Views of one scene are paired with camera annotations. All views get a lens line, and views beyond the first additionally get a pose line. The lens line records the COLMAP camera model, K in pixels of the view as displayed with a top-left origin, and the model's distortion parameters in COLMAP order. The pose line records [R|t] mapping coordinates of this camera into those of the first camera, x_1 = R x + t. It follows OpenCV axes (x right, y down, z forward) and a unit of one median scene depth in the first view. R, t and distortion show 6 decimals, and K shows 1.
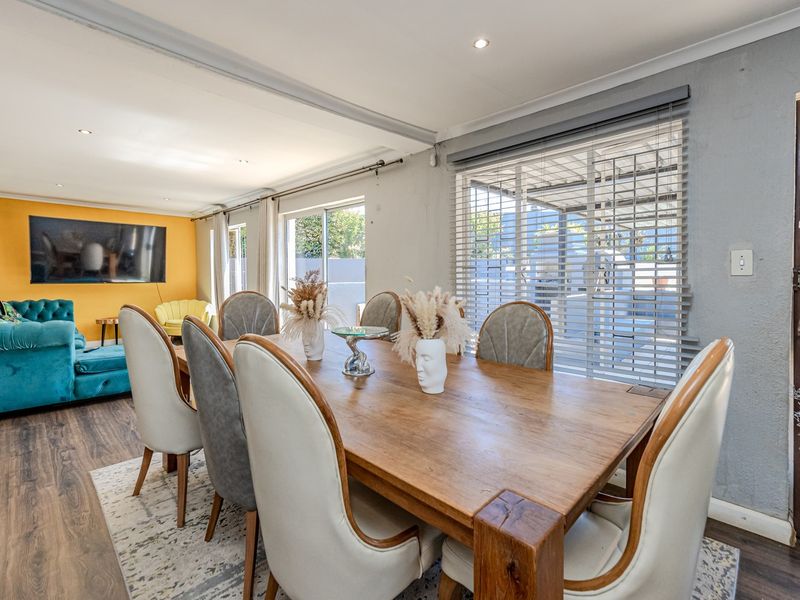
lens RADIAL K [[410.0, 0, 396.5], [0, 410.0, 295.4], [0, 0, 1]] dist [-0.001426, 0.000007]
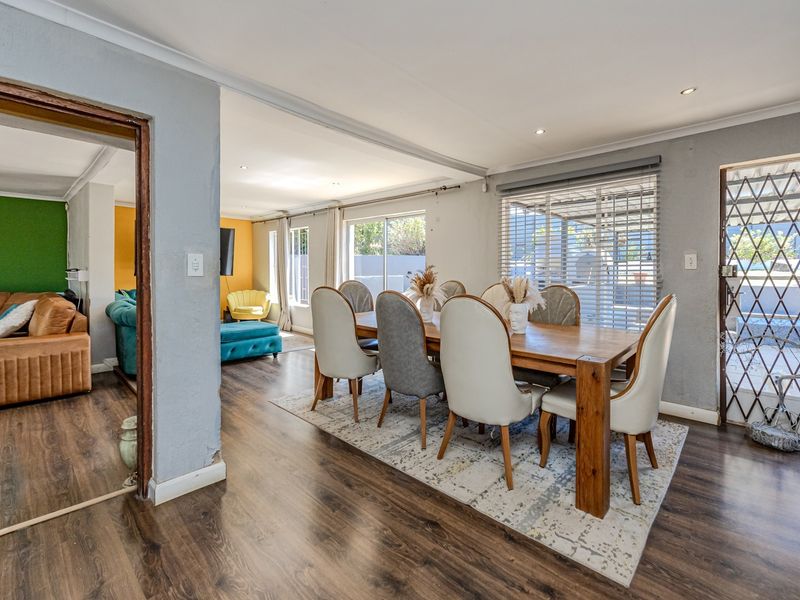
lens RADIAL K [[392.1, 0, 402.9], [0, 392.1, 289.7], [0, 0, 1]] dist [-0.001694, -0.000424]
pose [[0.999514, -0.001022, 0.031155, -0.233963], [0.001003, 0.999999, 0.000643, 0.020245], [-0.031156, -0.000612, 0.999514, -0.341764]]
